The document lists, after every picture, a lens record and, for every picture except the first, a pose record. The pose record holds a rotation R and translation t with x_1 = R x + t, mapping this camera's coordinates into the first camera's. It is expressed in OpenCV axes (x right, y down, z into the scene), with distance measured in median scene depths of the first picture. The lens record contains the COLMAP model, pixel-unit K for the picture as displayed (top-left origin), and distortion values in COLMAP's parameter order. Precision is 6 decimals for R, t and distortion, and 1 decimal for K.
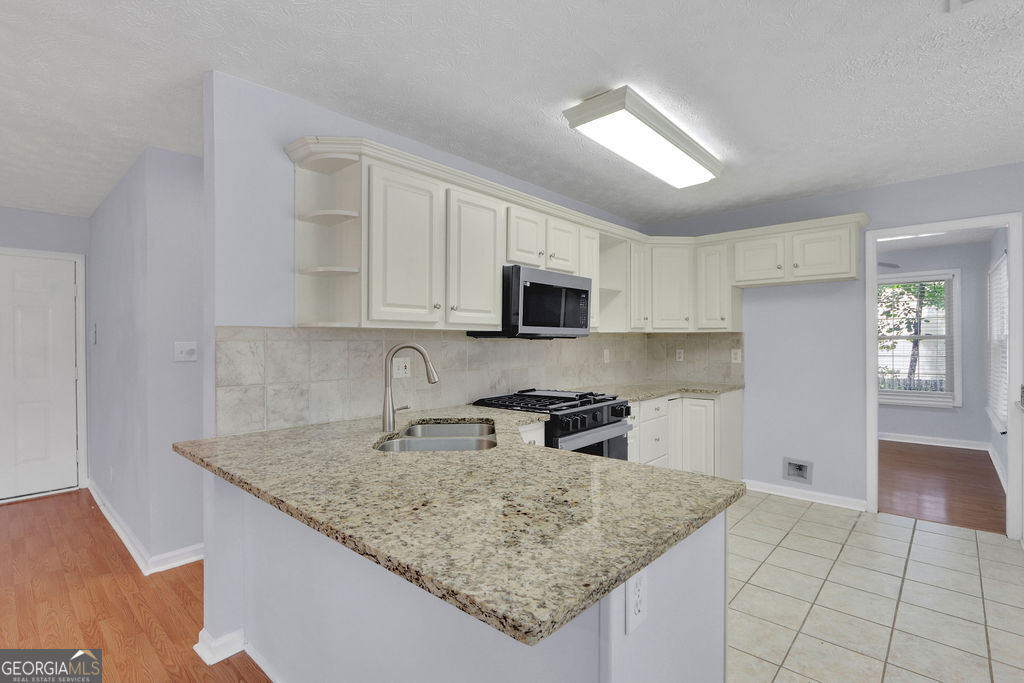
lens RADIAL K [[474.5, 0, 504.4], [0, 474.5, 341.0], [0, 0, 1]] dist [-0.013349, 0.000097]
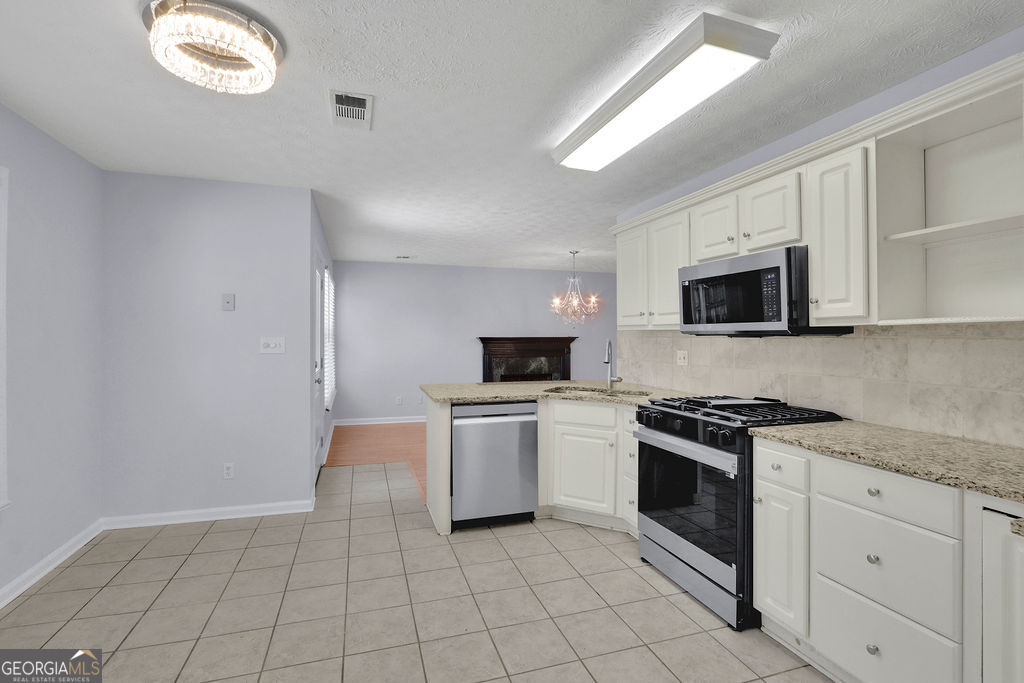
lens RADIAL K [[477.1, 0, 511.1], [0, 477.1, 335.2], [0, 0, 1]] dist [-0.010304, -0.000326]
pose [[-0.483740, 0.001505, -0.875211, 1.199290], [-0.000322, 0.999998, 0.001897, -0.010447], [0.875212, 0.001199, -0.483738, 1.232471]]
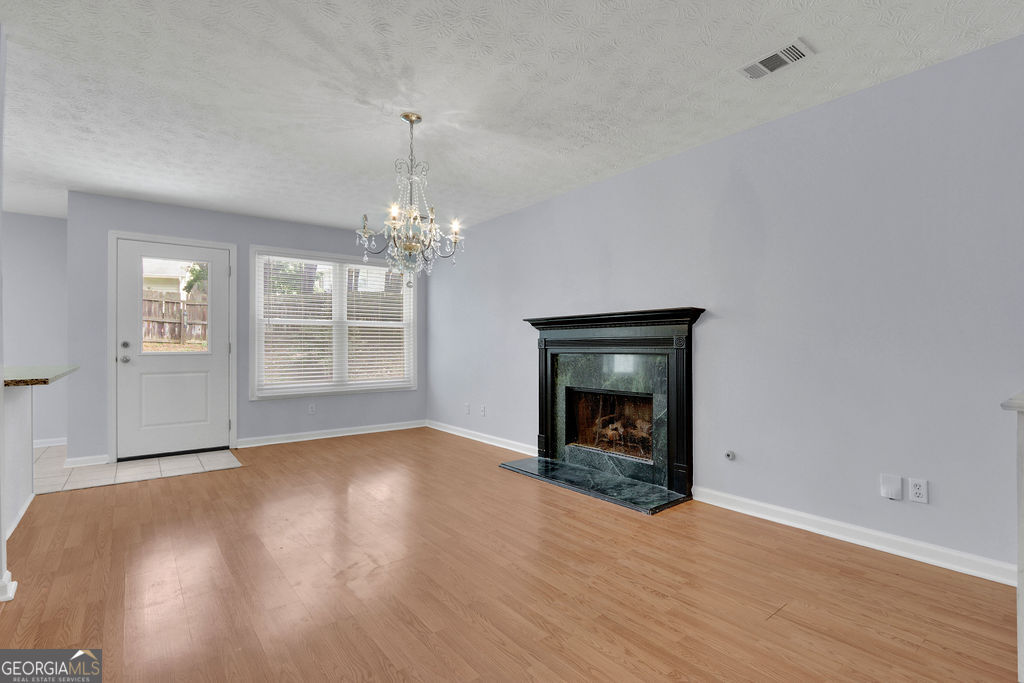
lens RADIAL K [[496.9, 0, 512.0], [0, 496.9, 341.5], [0, 0, 1]] dist [-0.011312, -0.000800]
pose [[-0.987998, 0.010348, 0.154118, -1.439124], [0.008885, 0.999909, -0.010184, 0.104474], [-0.154209, -0.008692, -0.988000, 1.438886]]
